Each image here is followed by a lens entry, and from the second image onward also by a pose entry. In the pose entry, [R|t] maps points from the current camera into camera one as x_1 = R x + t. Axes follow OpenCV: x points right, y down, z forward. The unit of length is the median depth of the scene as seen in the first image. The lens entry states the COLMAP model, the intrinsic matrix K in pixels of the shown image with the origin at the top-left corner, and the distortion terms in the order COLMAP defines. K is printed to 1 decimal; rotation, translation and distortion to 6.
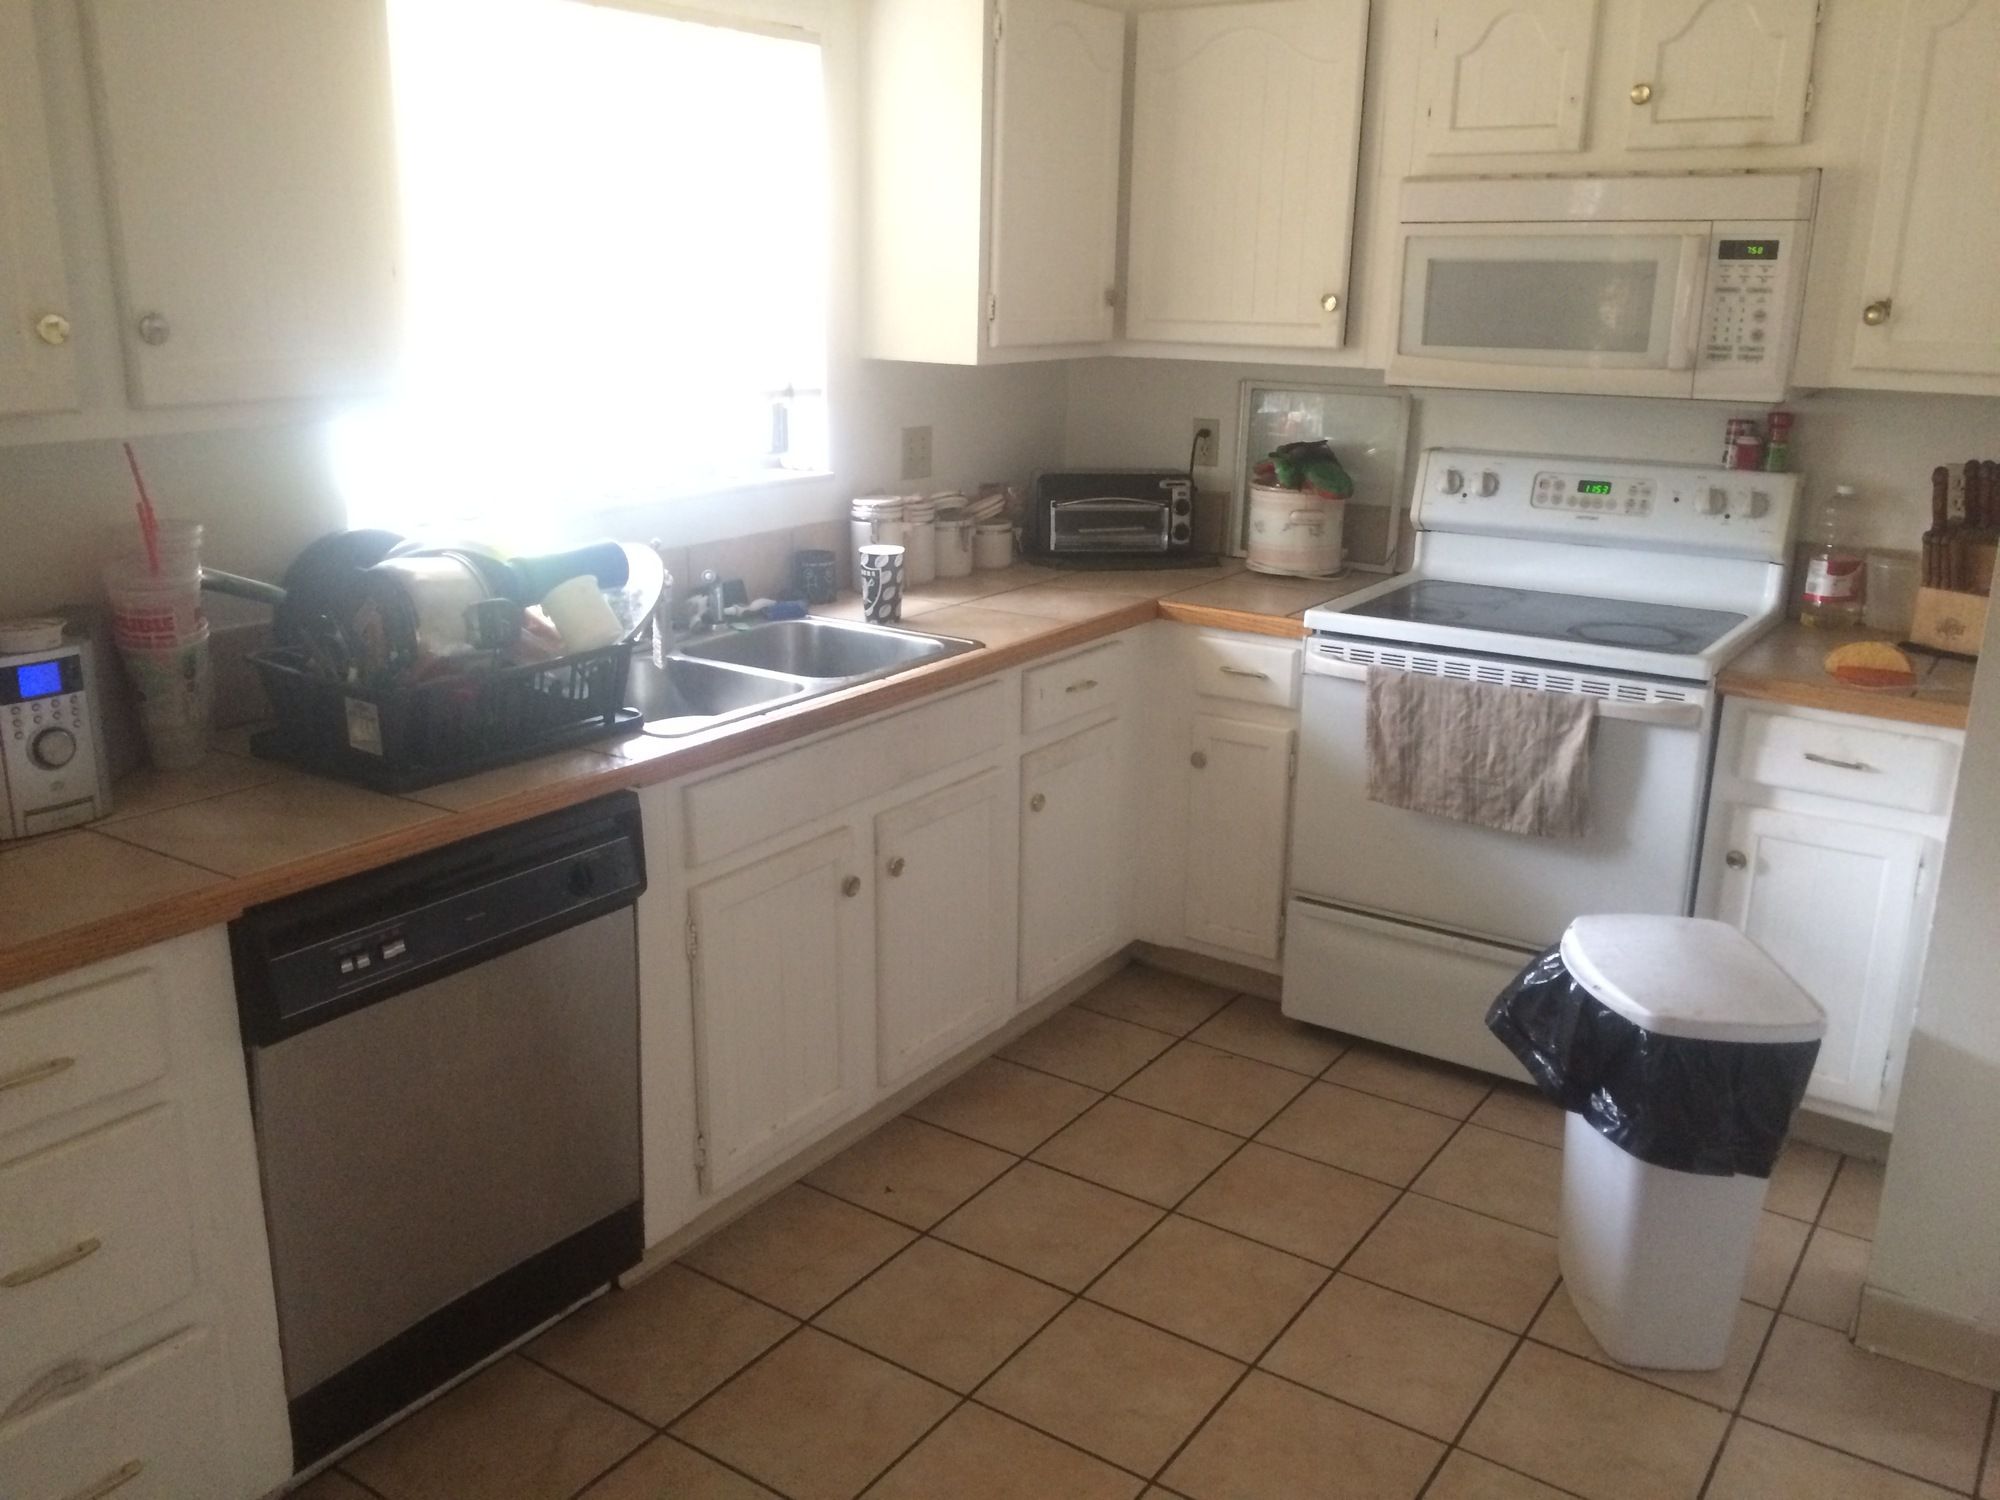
lens RADIAL K [[1692.3, 0, 993.7], [0, 1692.3, 745.6], [0, 0, 1]] dist [0.073434, -0.068887]
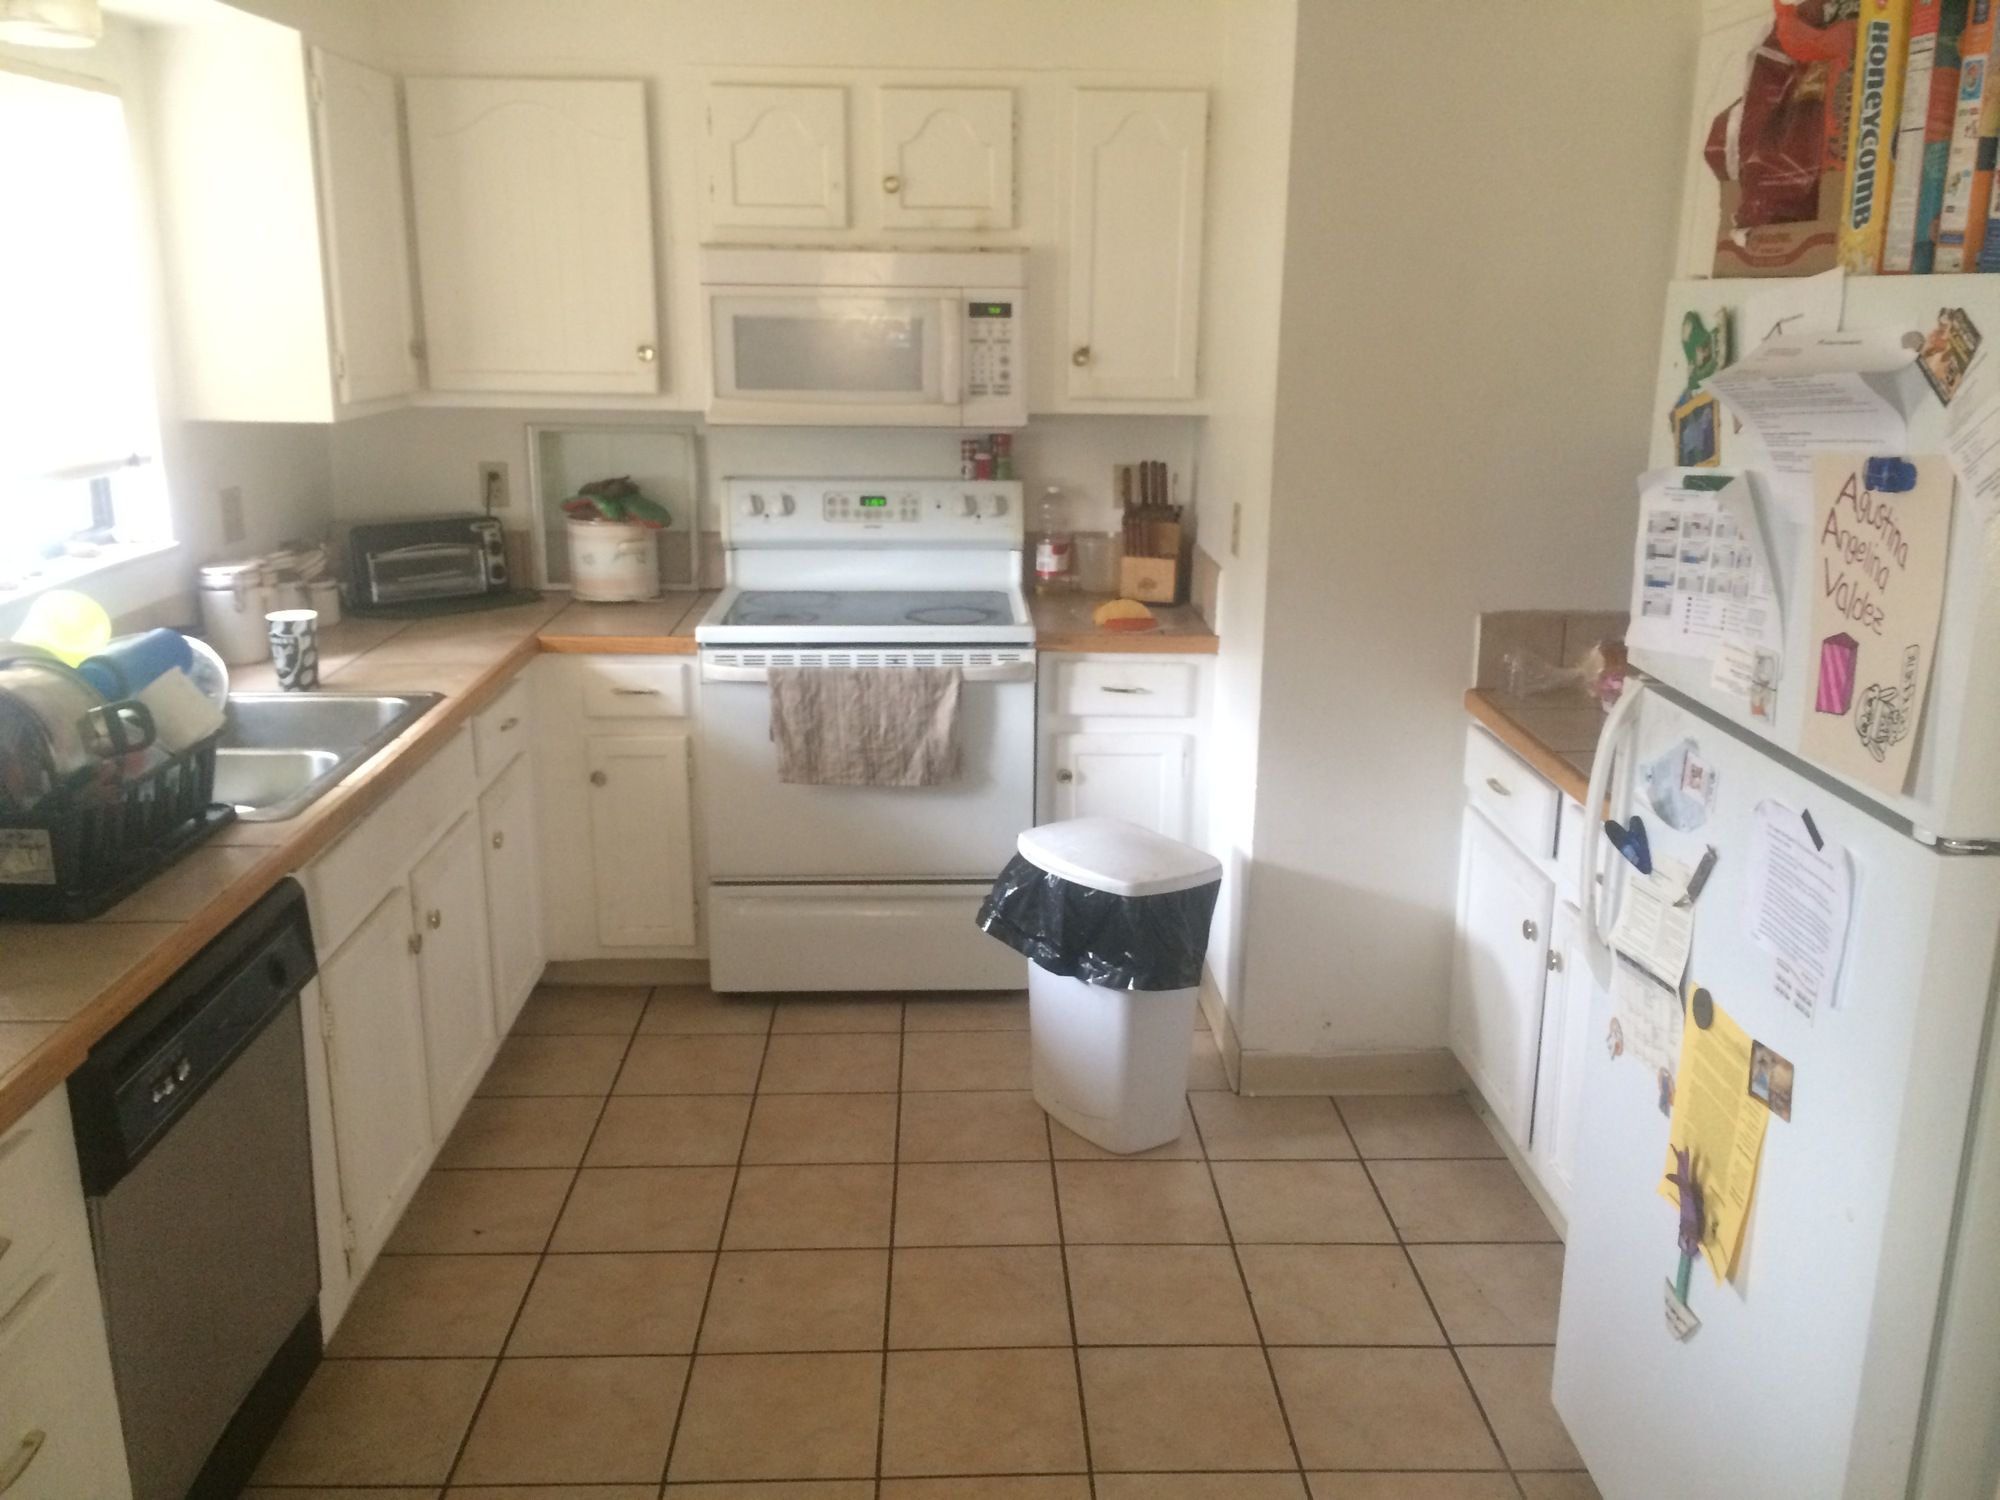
lens RADIAL K [[1692.3, 0, 1004.8], [0, 1692.3, 741.2], [0, 0, 1]] dist [0.073434, -0.068887]
pose [[0.813285, -0.156033, 0.560555, -0.301319], [0.164138, 0.985771, 0.036253, -0.012983], [-0.558235, 0.062524, 0.827324, -0.039915]]
